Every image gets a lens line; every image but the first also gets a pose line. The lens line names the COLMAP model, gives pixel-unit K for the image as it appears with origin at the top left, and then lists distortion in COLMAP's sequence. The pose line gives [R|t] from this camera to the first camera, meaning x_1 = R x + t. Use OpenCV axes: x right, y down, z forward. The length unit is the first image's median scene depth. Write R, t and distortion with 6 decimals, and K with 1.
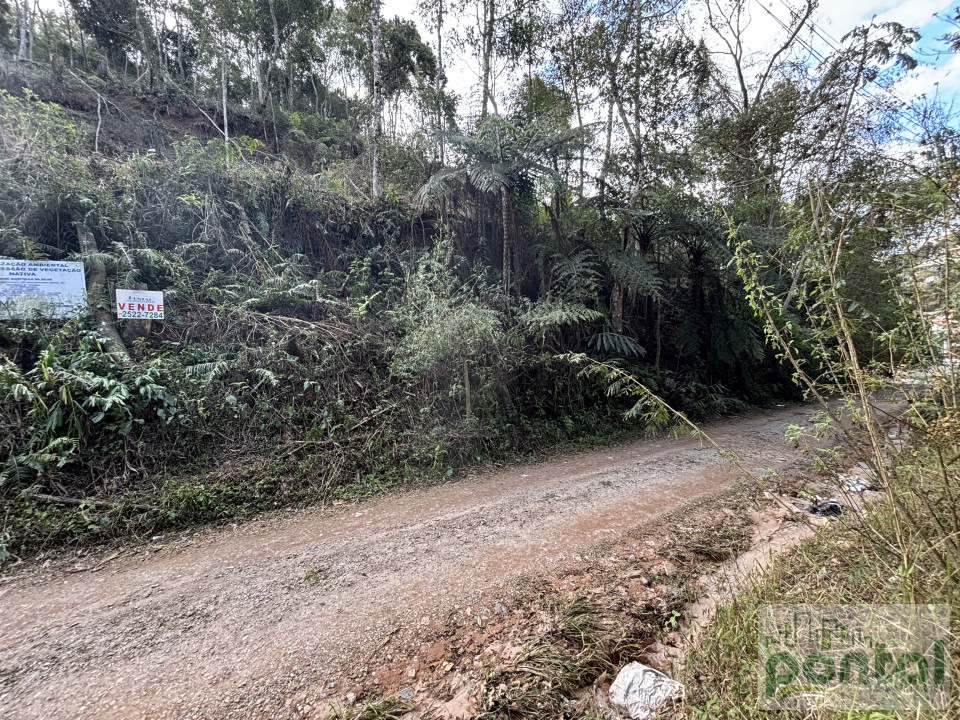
lens RADIAL K [[382.0, 0, 480.0], [0, 382.0, 360.0], [0, 0, 1]] dist [0.000790, -0.000159]
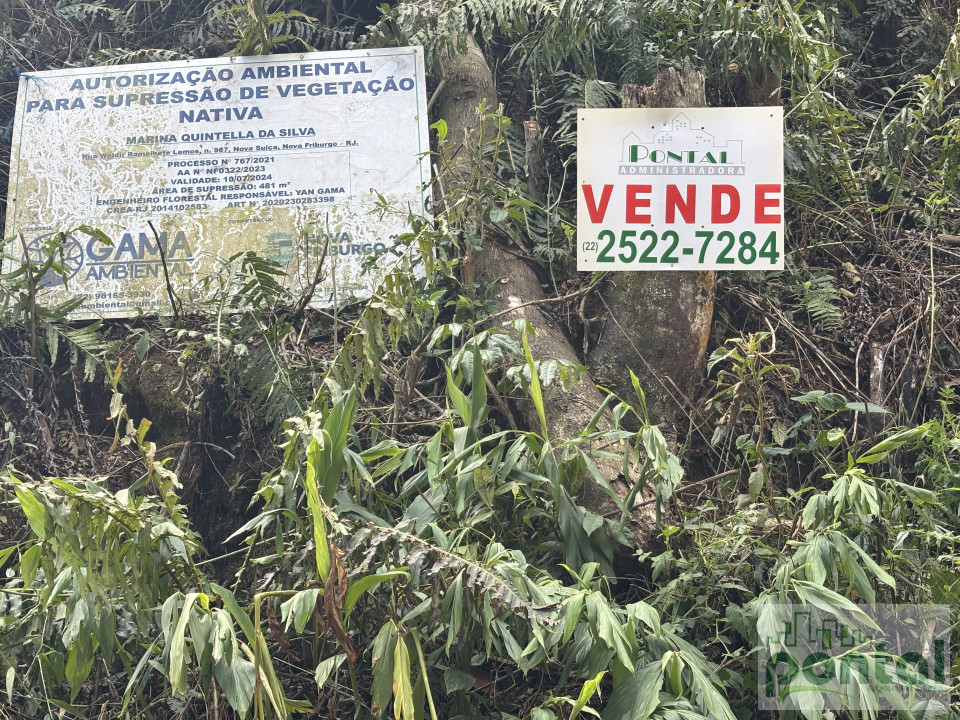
lens RADIAL K [[1435.3, 0, 480.0], [0, 1435.3, 360.0], [0, 0, 1]] dist [0.260815, -1.019880]
pose [[0.796232, -0.093814, -0.597673, -0.614455], [-0.037158, 0.978456, -0.203086, 0.067222], [0.603849, 0.183912, 0.775592, 0.487906]]
